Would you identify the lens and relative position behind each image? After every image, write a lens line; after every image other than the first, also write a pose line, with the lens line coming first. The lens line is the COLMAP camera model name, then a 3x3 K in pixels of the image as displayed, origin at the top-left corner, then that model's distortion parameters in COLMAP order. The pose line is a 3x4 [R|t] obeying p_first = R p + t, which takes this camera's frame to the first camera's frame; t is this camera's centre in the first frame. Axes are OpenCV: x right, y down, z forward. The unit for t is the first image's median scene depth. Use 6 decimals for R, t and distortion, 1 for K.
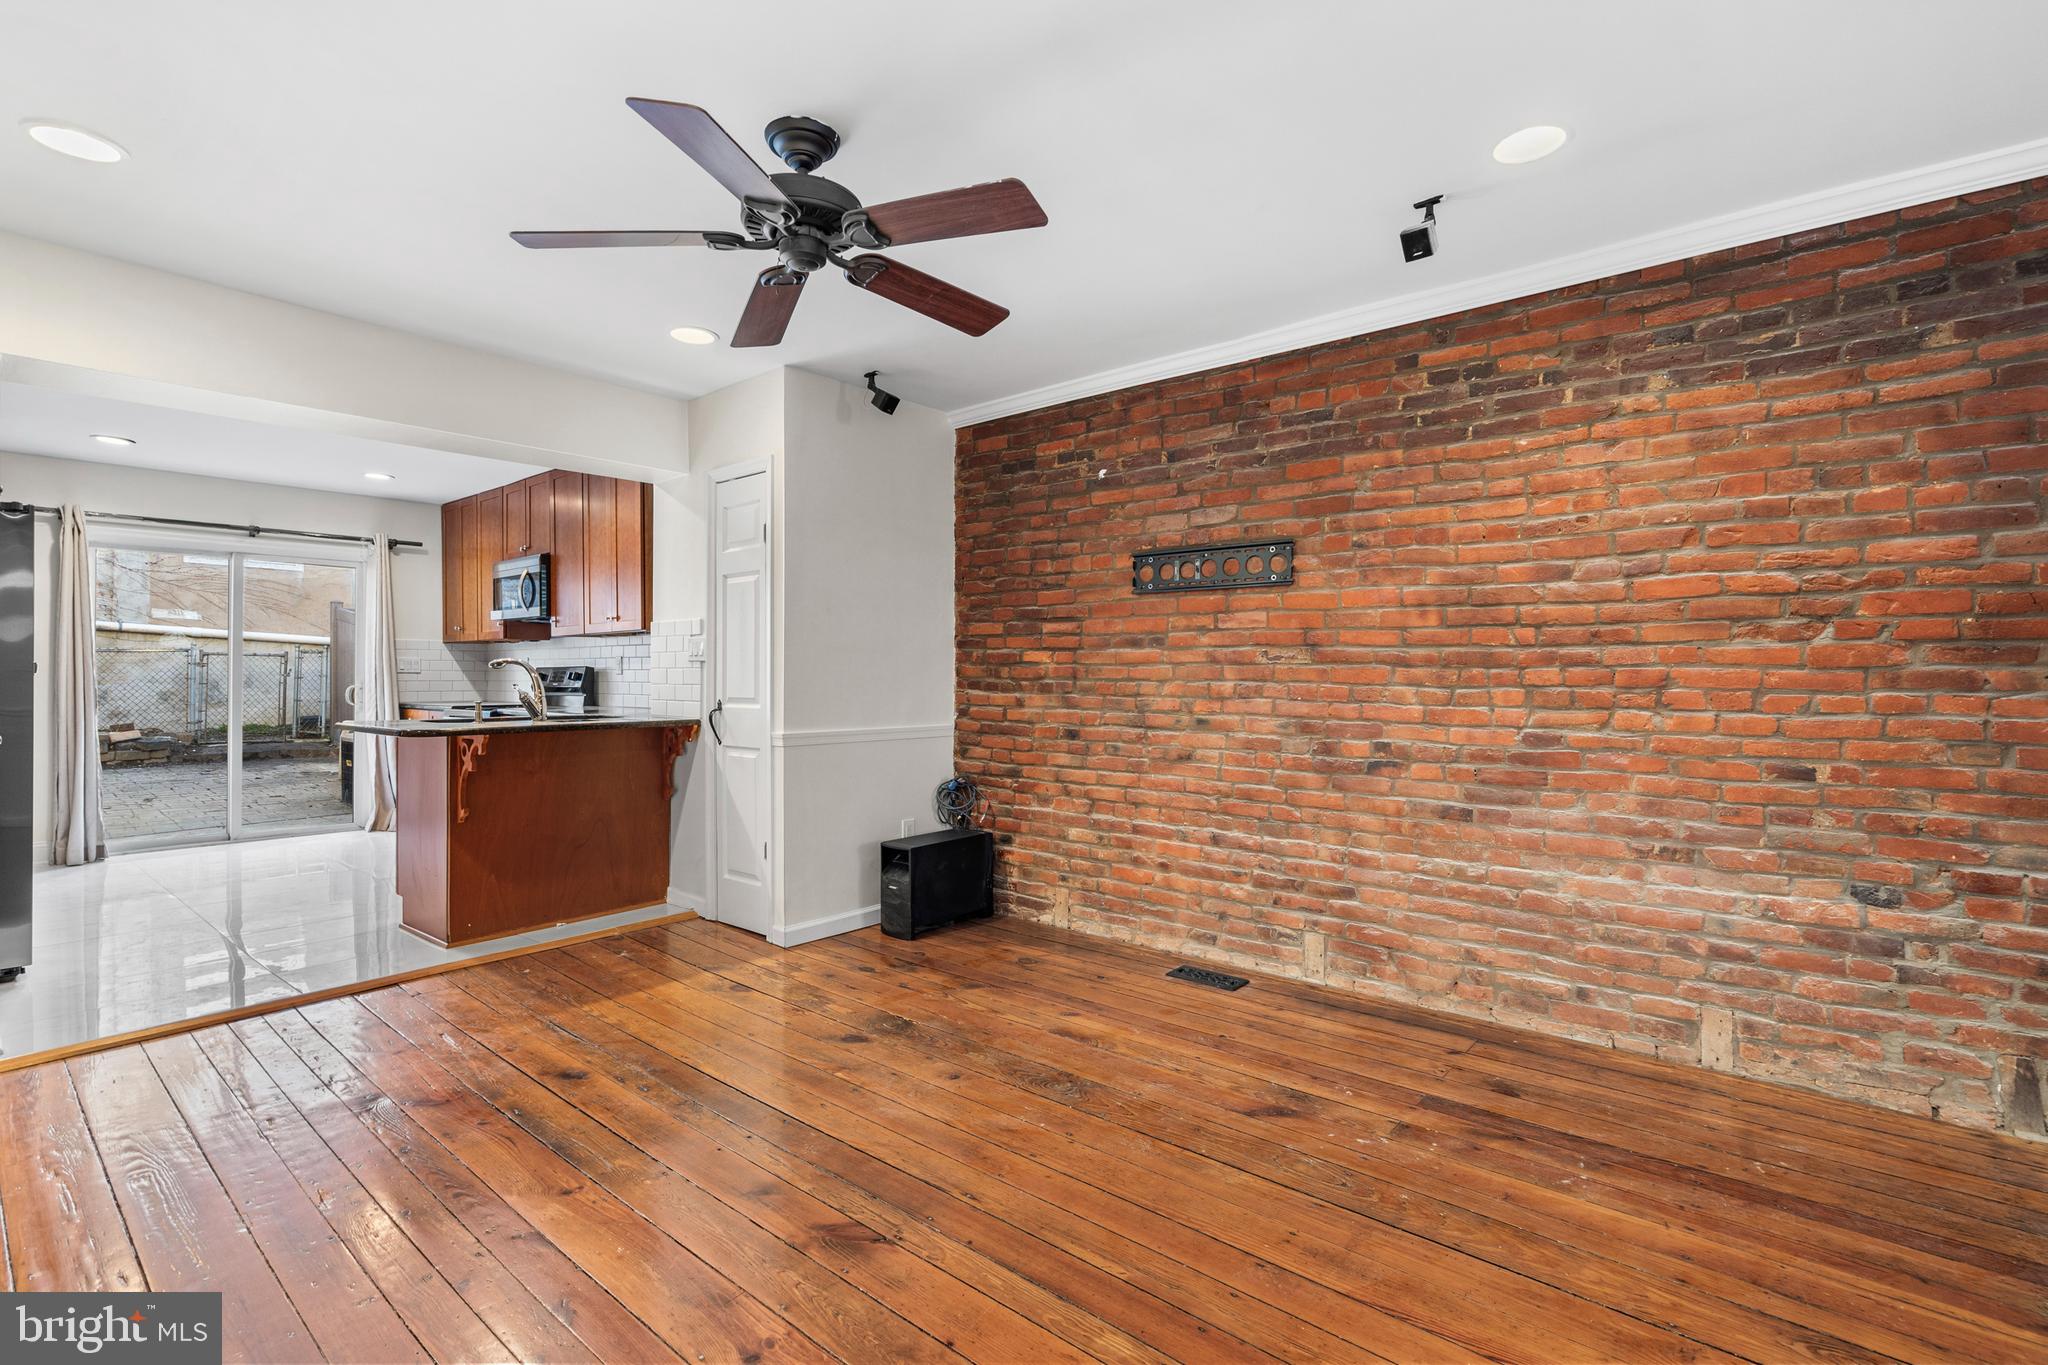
lens RADIAL K [[937.4, 0, 1026.7], [0, 937.4, 672.6], [0, 0, 1]] dist [-0.006990, 0.002534]
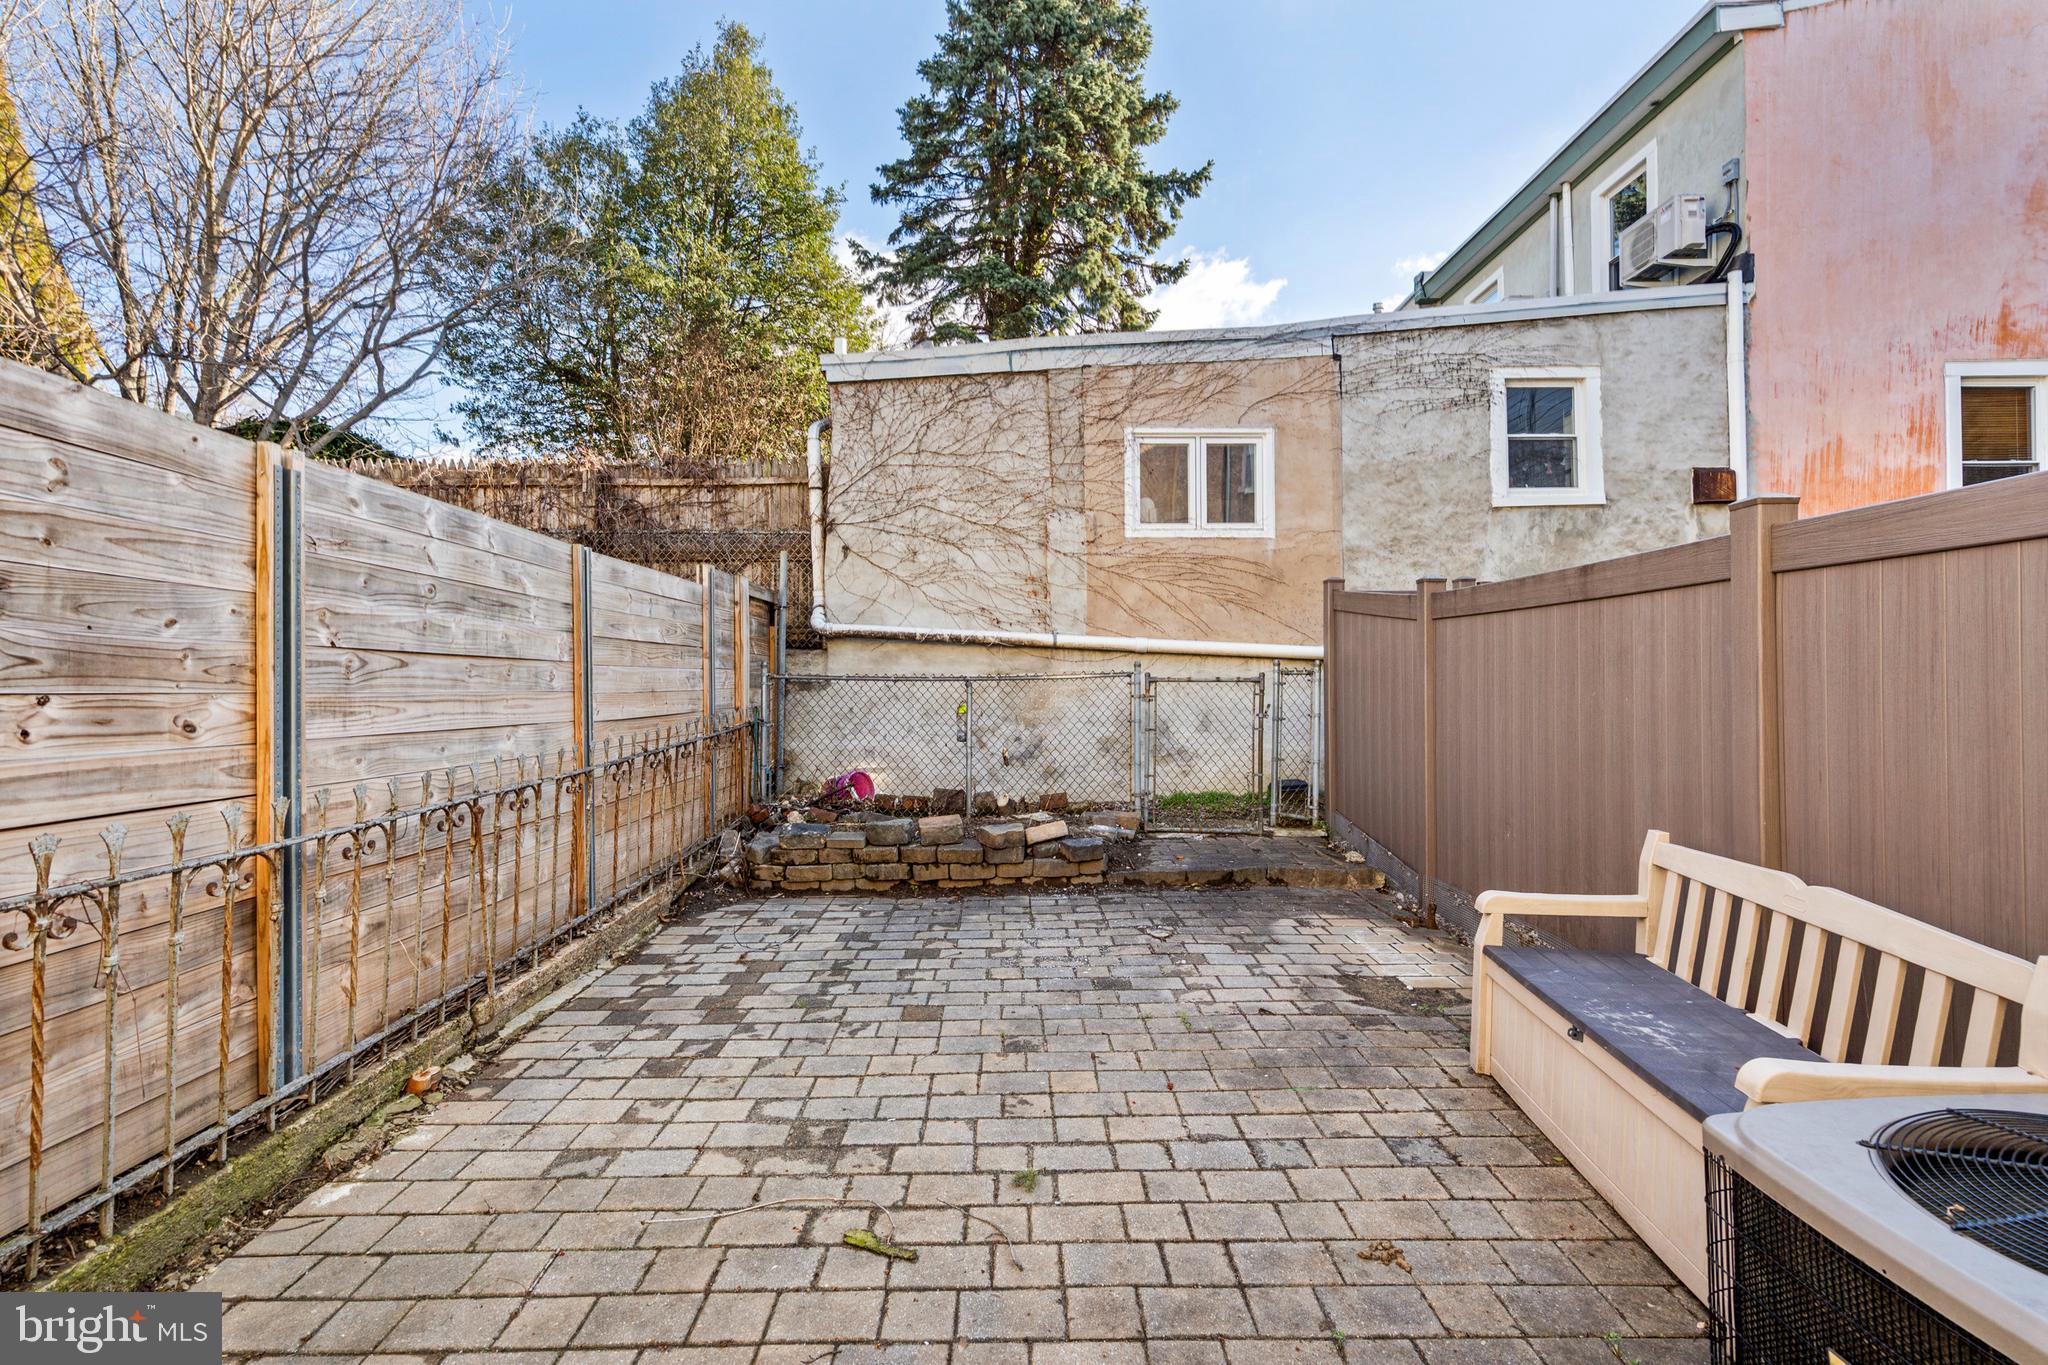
lens RADIAL K [[937.4, 0, 1020.0], [0, 937.4, 684.9], [0, 0, 1]] dist [-0.006990, 0.002534]
pose [[0.654697, -0.008460, -0.755844, -1.514027], [0.010563, 0.999942, -0.002043, -0.051833], [0.755818, -0.006646, 0.654748, 1.706029]]
